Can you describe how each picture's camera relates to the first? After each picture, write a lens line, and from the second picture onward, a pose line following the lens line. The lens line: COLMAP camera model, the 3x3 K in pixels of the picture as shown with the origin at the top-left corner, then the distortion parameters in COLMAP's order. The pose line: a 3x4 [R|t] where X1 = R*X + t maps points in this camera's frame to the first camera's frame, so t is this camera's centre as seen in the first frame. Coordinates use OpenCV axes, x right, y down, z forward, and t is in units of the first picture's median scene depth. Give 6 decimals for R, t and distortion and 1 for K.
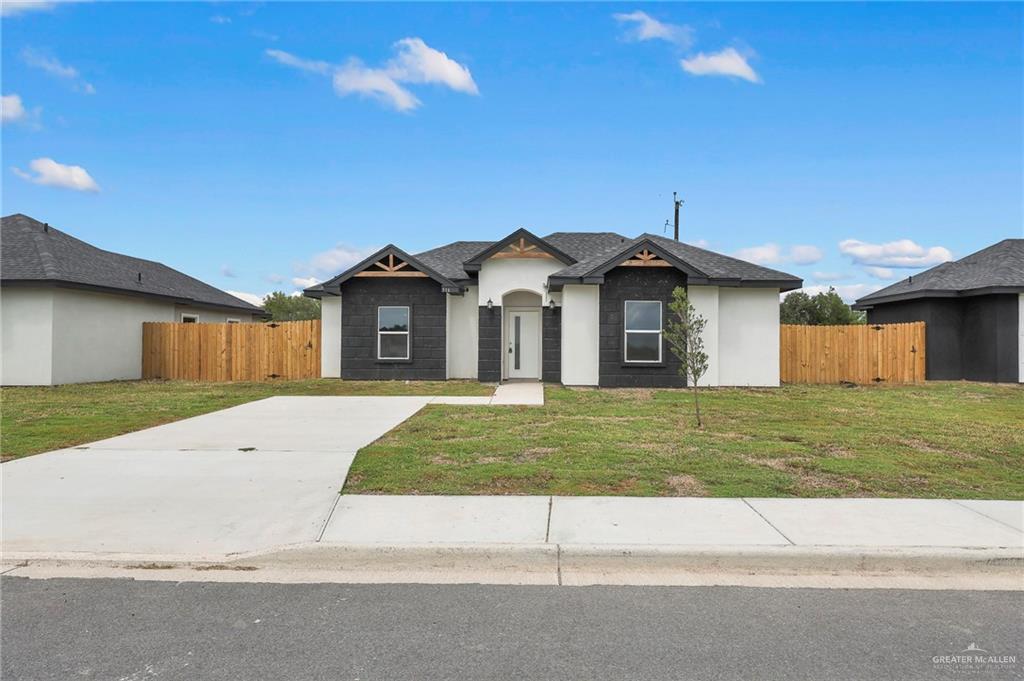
lens RADIAL K [[569.3, 0, 514.2], [0, 569.3, 354.8], [0, 0, 1]] dist [0.001600, -0.000493]
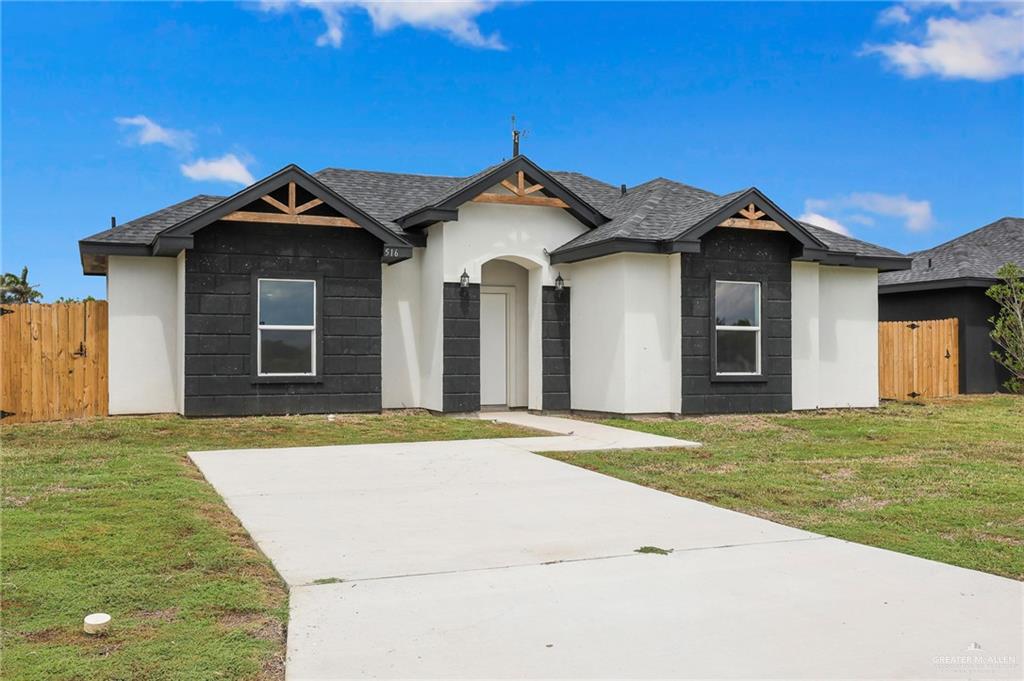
lens RADIAL K [[907.4, 0, 478.8], [0, 907.4, 361.7], [0, 0, 1]] dist [-0.000533, 0.000507]
pose [[0.919232, -0.007249, 0.393648, -0.393985], [0.009050, 0.999955, -0.002719, -0.002077], [-0.393611, 0.006062, 0.919257, 0.136135]]
